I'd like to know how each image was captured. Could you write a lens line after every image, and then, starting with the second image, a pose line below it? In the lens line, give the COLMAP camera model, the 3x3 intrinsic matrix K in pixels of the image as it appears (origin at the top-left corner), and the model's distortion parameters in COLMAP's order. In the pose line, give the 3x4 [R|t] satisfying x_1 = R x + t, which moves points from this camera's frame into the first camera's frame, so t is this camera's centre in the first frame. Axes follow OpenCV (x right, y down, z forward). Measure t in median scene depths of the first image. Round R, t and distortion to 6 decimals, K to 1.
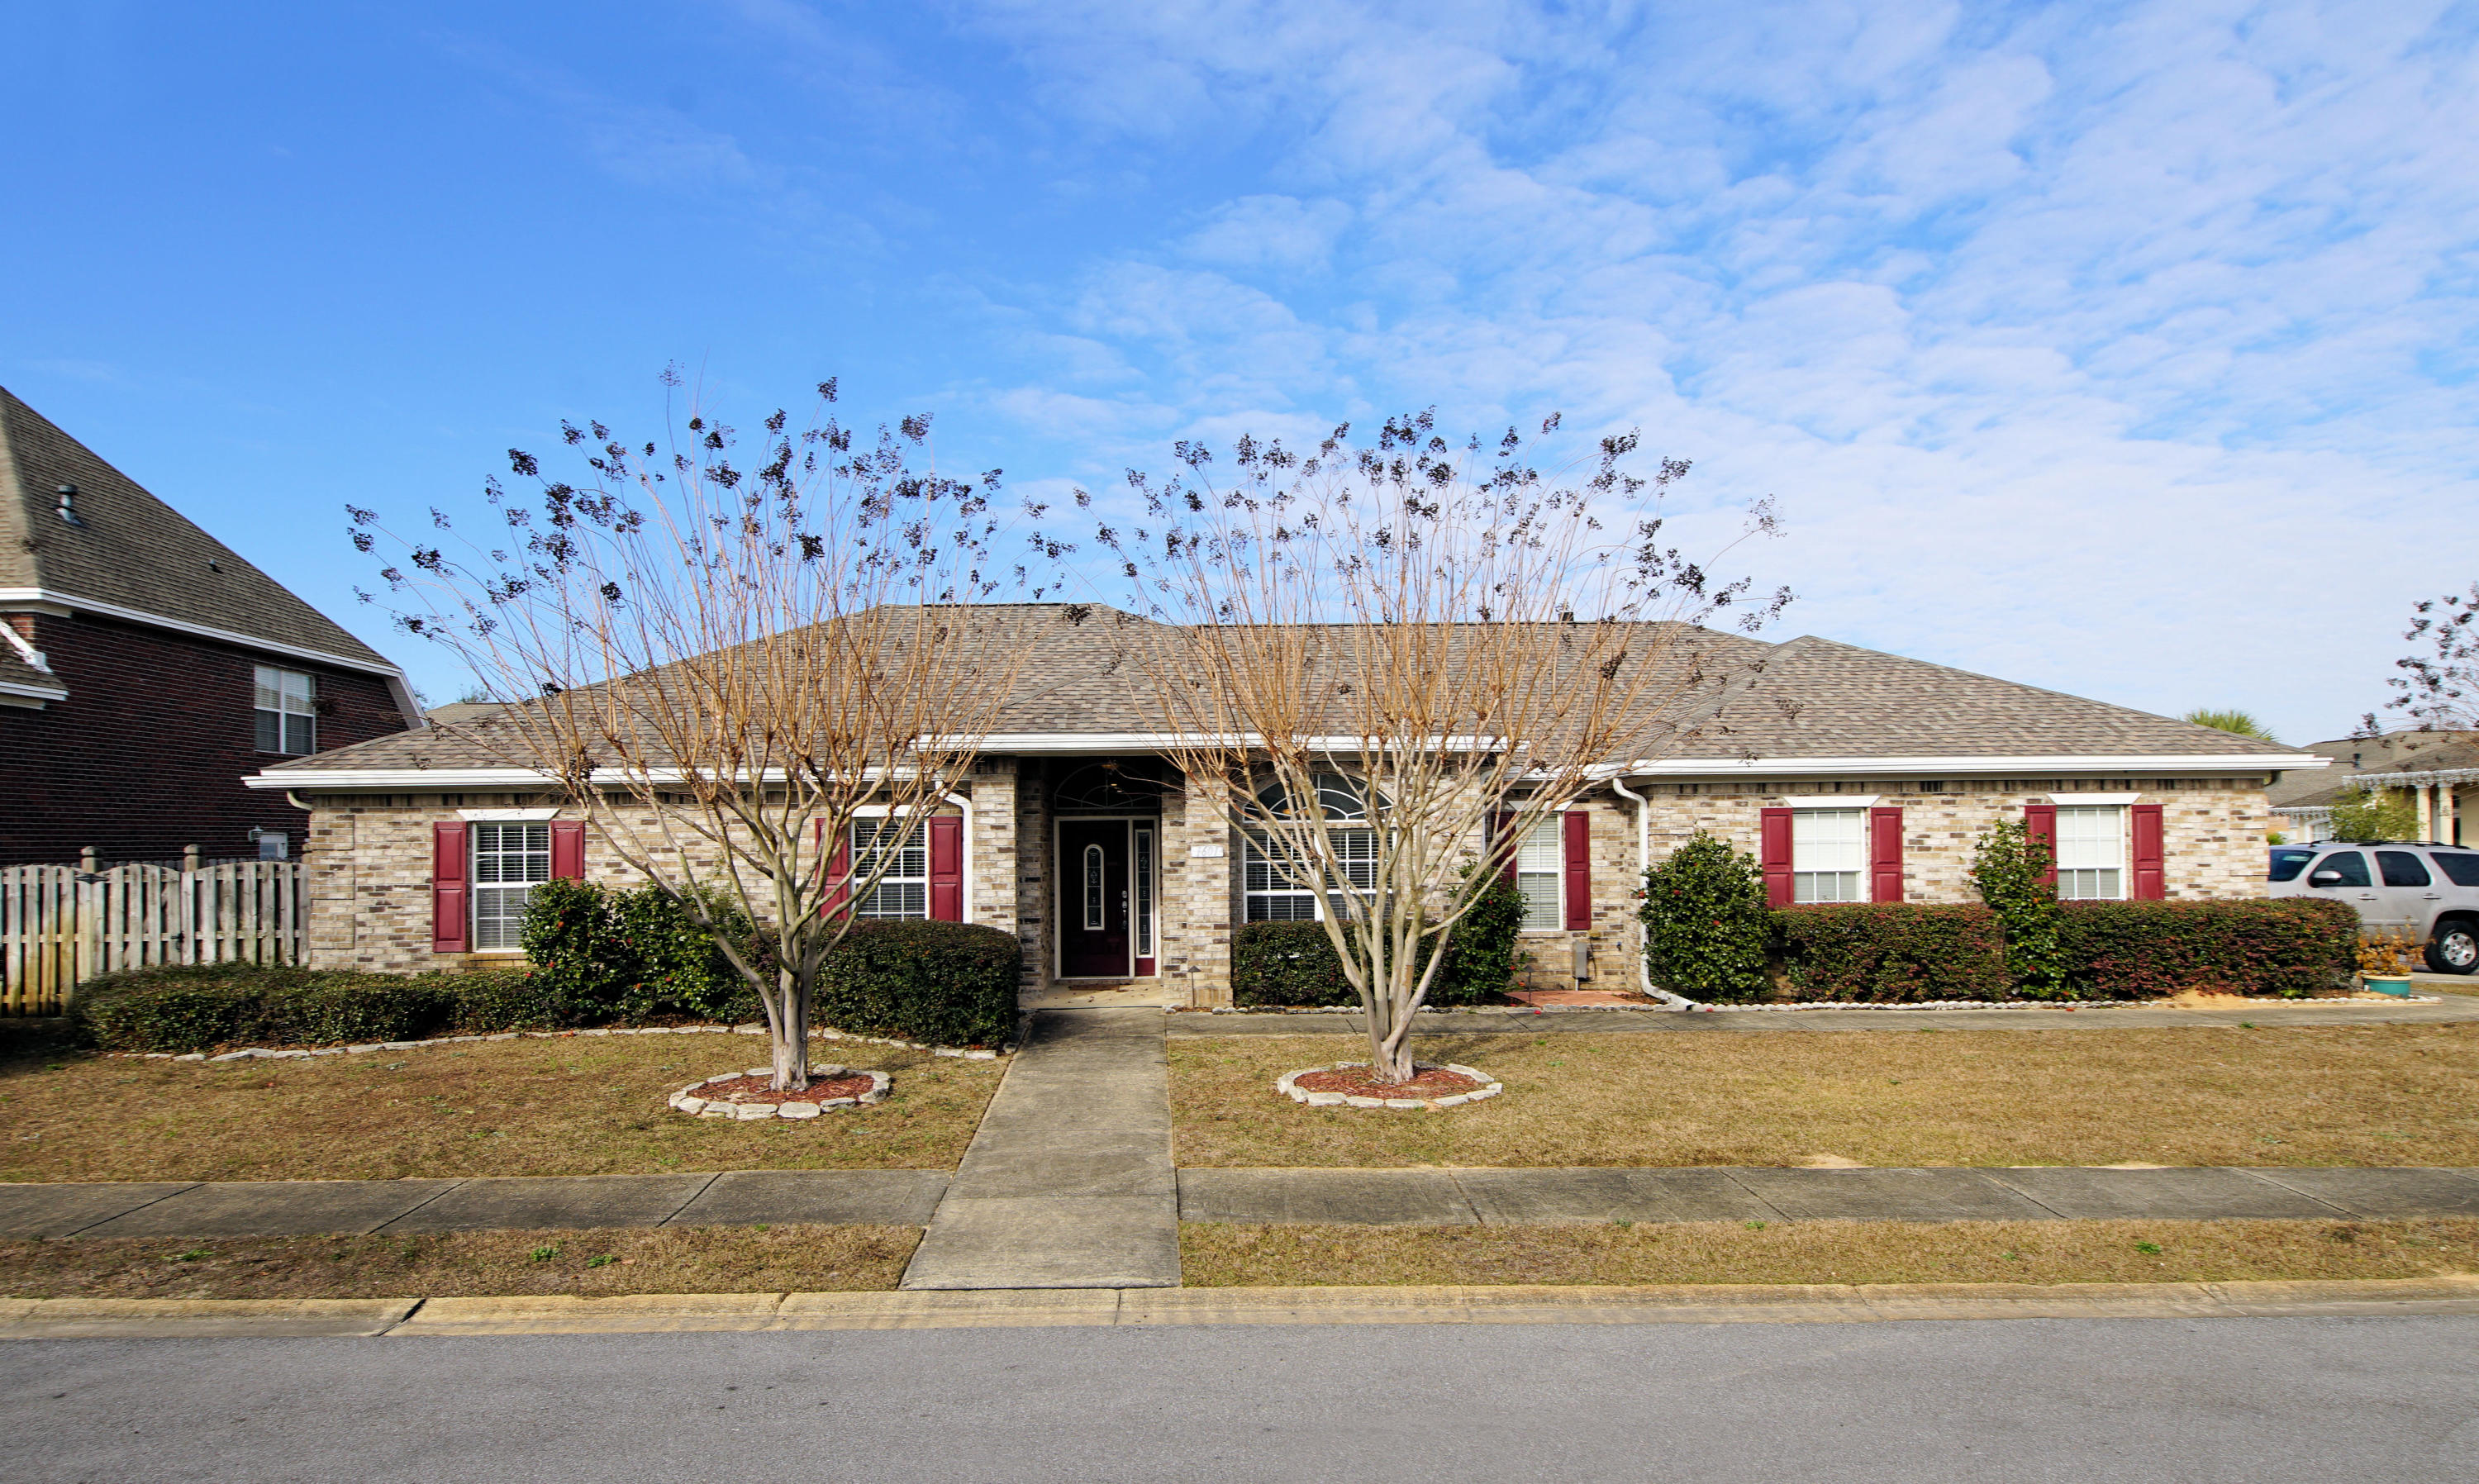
lens RADIAL K [[1643.3, 0, 1239.5], [0, 1643.3, 742.0], [0, 0, 1]] dist [0.002067, 0.000110]
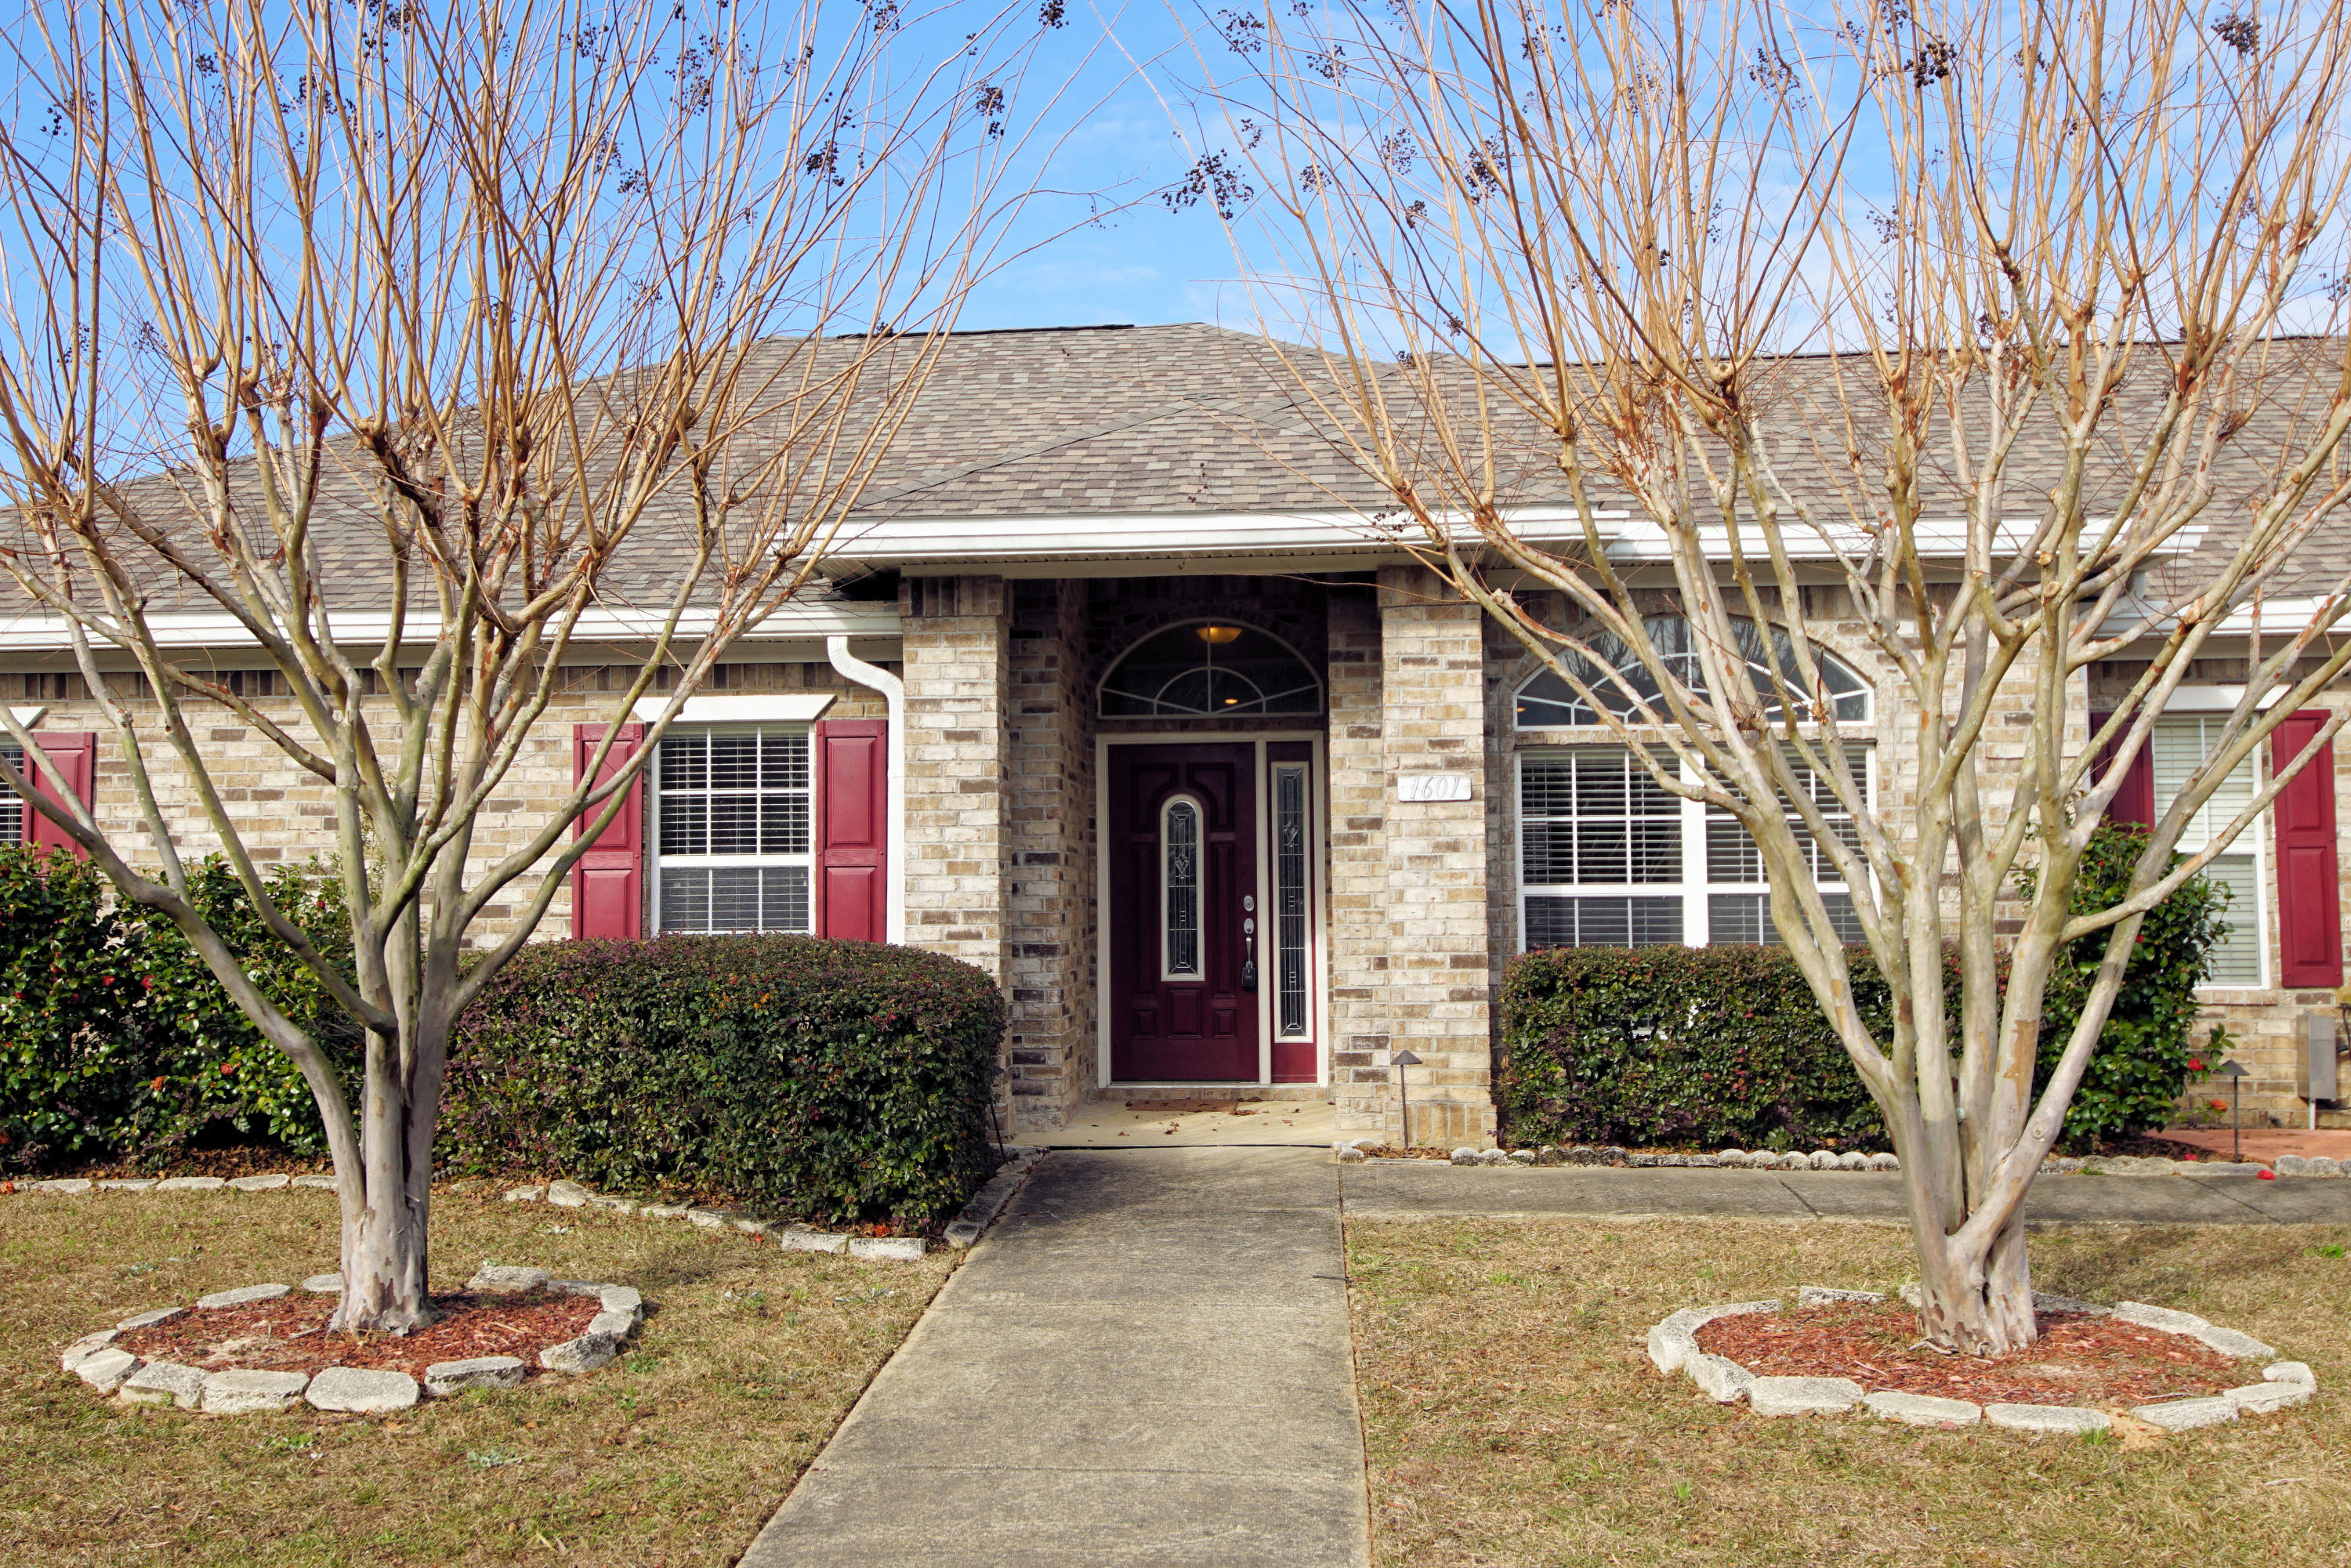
lens RADIAL K [[2127.8, 0, 1175.5], [0, 2127.8, 784.0], [0, 0, 1]] dist [0.039483, -0.005100]
pose [[0.992909, -0.006130, -0.118720, -0.021008], [0.002435, 0.999509, -0.031246, 0.083834], [0.118853, 0.030735, 0.992436, 0.438587]]
